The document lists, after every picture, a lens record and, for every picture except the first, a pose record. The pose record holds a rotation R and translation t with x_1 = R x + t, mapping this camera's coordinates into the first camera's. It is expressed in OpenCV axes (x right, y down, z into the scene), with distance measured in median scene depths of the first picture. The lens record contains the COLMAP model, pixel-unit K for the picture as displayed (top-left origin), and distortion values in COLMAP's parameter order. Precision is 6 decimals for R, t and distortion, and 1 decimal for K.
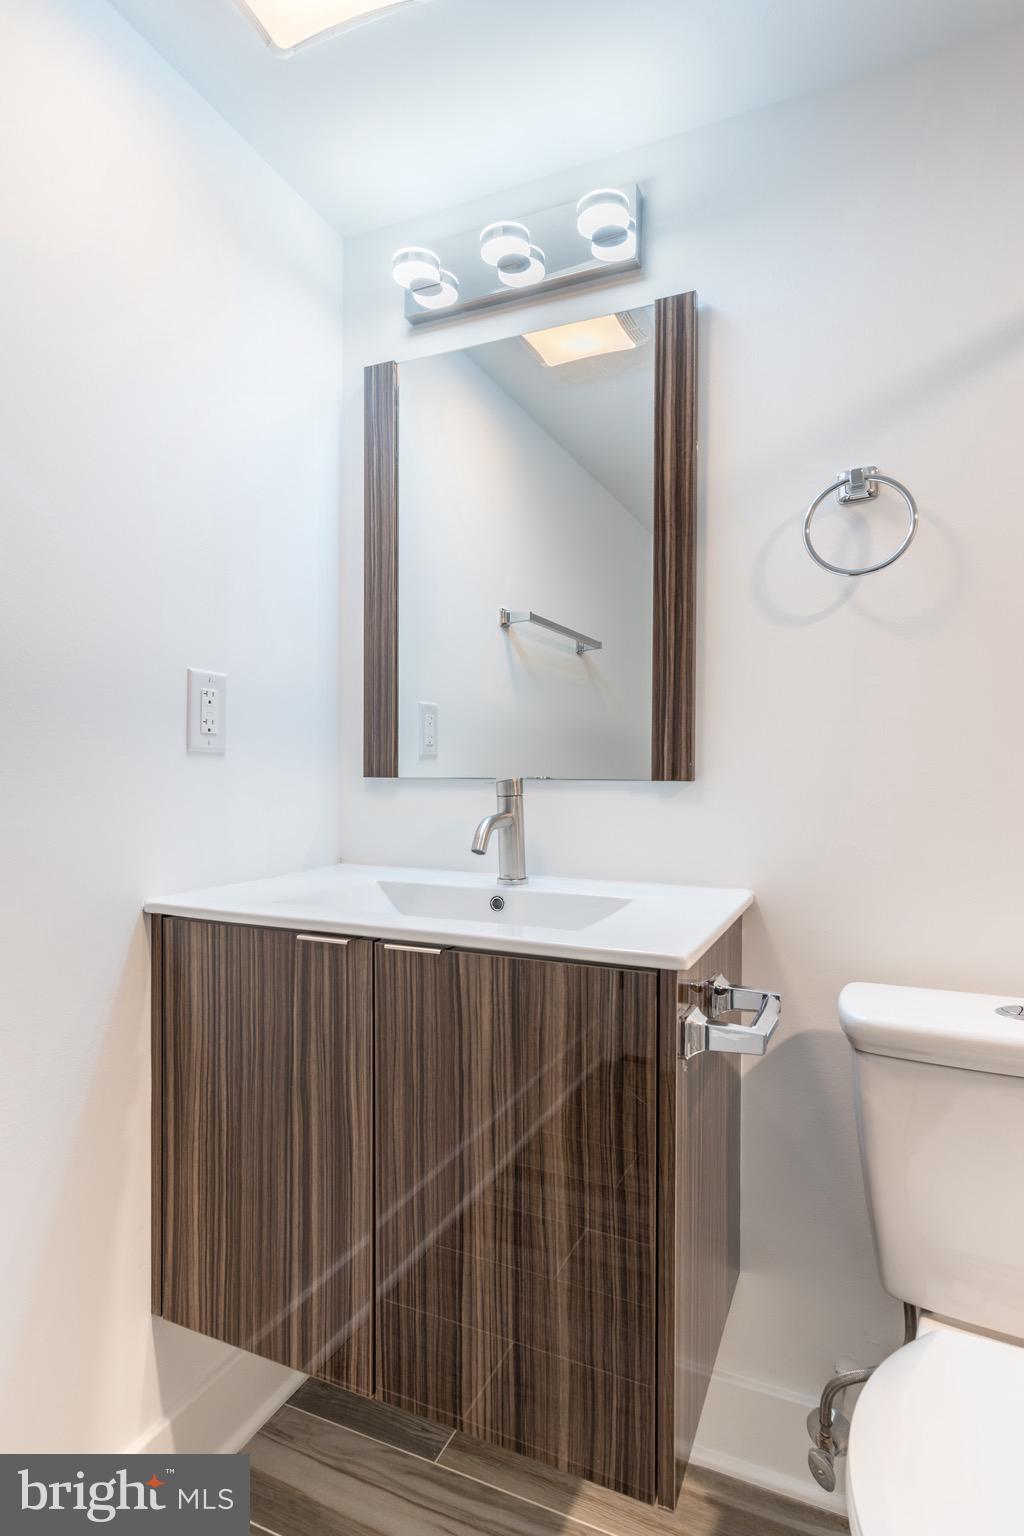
lens RADIAL K [[822.9, 0, 512.5], [0, 822.9, 768.2], [0, 0, 1]] dist [0.001683, 0.000274]
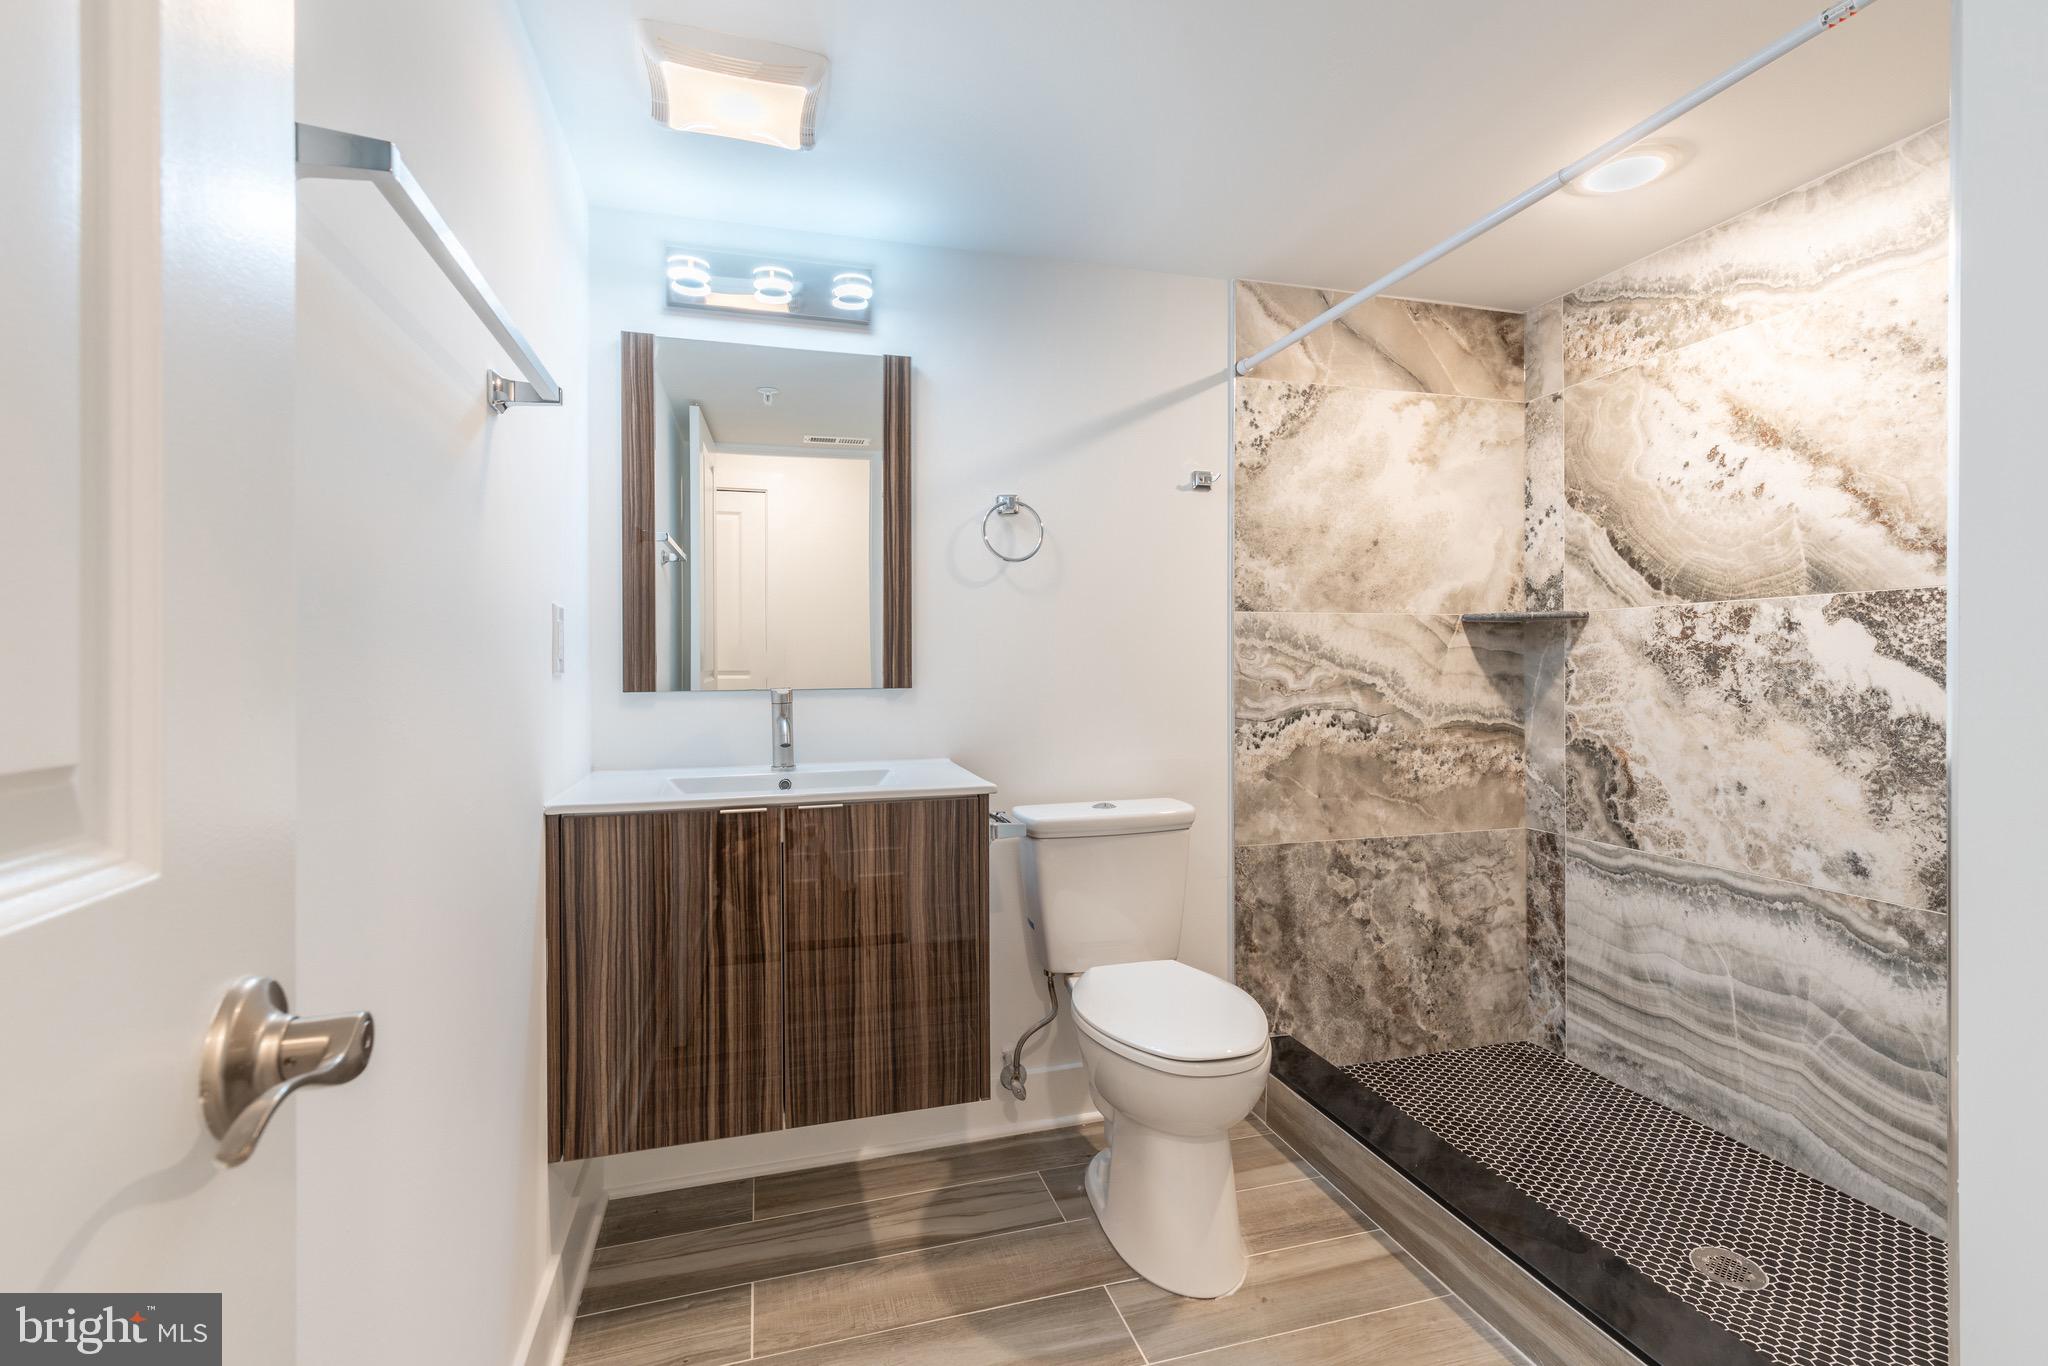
lens RADIAL K [[917.1, 0, 1026.5], [0, 917.1, 676.5], [0, 0, 1]] dist [0.005172, 0.000255]
pose [[0.757232, -0.019814, 0.652846, -0.783779], [0.014751, 0.999804, 0.013234, -0.026803], [-0.652980, -0.000391, 0.757375, -0.425149]]
